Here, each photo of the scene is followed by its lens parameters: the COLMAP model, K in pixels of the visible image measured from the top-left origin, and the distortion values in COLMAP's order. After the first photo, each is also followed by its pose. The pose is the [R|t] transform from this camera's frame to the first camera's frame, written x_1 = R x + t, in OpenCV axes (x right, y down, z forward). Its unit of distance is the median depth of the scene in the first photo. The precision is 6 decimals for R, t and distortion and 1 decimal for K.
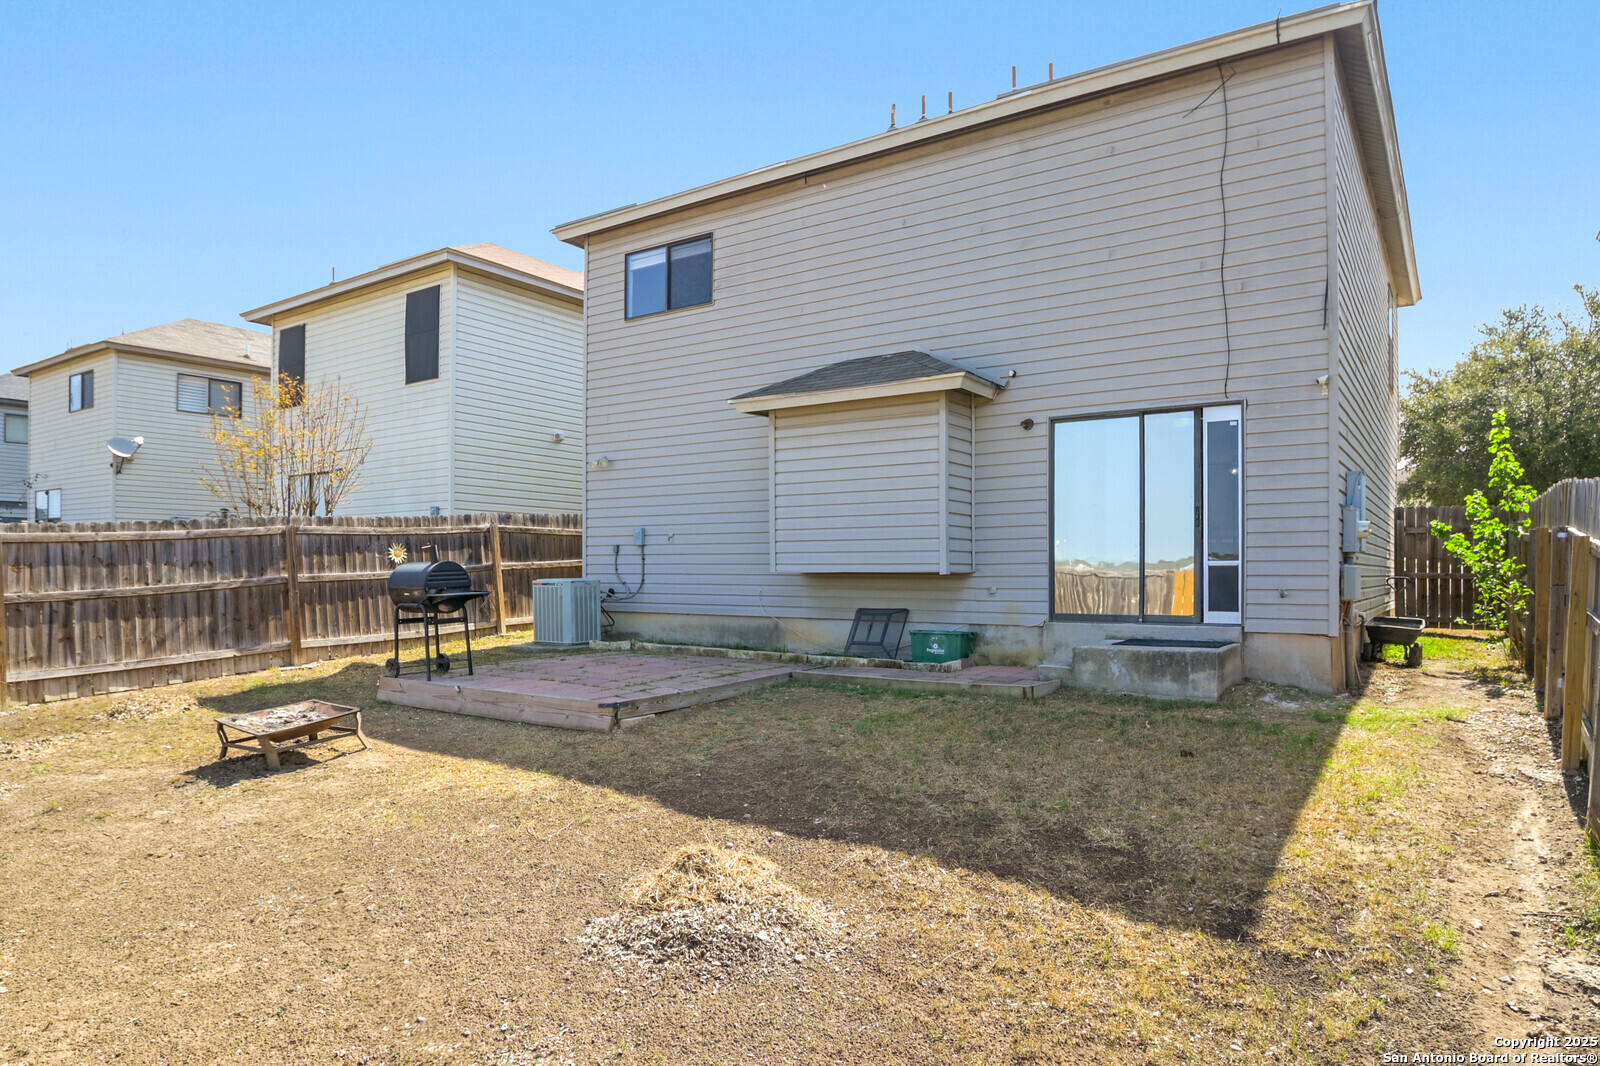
lens RADIAL K [[981.8, 0, 800.0], [0, 981.8, 533.0], [0, 0, 1]] dist [-0.000955, -0.000246]
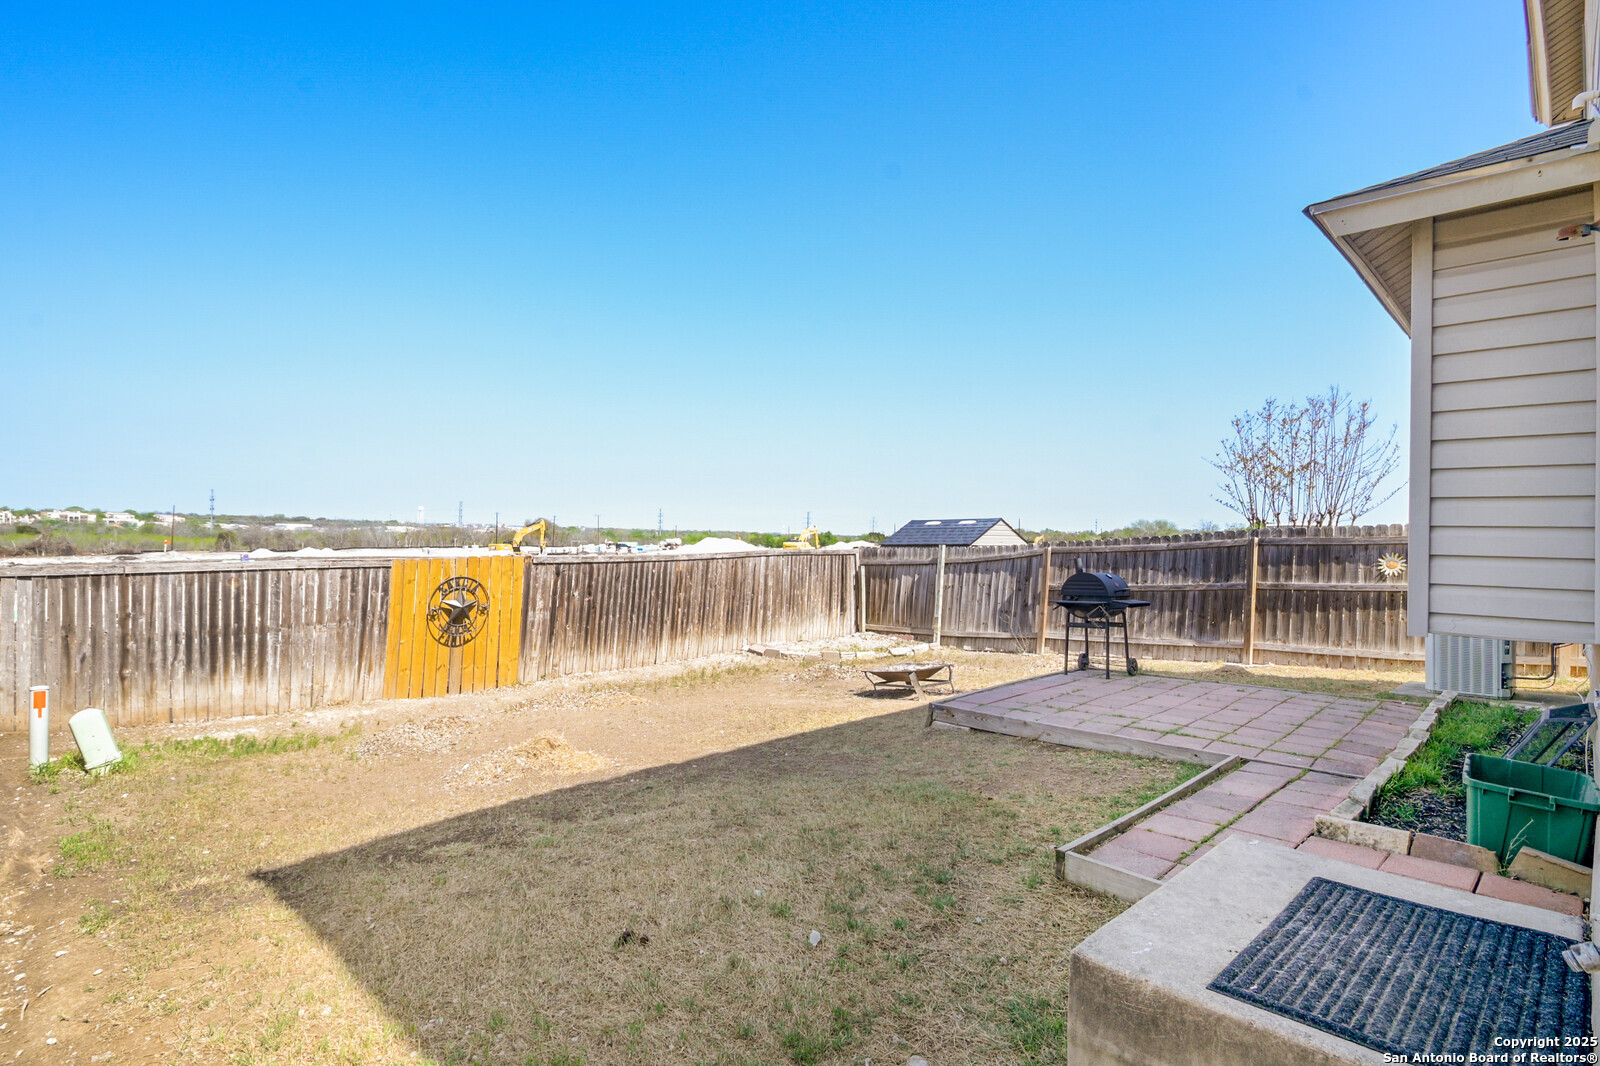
lens RADIAL K [[817.4, 0, 800.0], [0, 817.4, 533.0], [0, 0, 1]] dist [-0.000631, -0.000093]
pose [[-0.192144, 0.000527, -0.981367, 0.510699], [0.032451, 0.999456, -0.005817, -0.025156], [0.980830, -0.032964, -0.192057, 0.703441]]
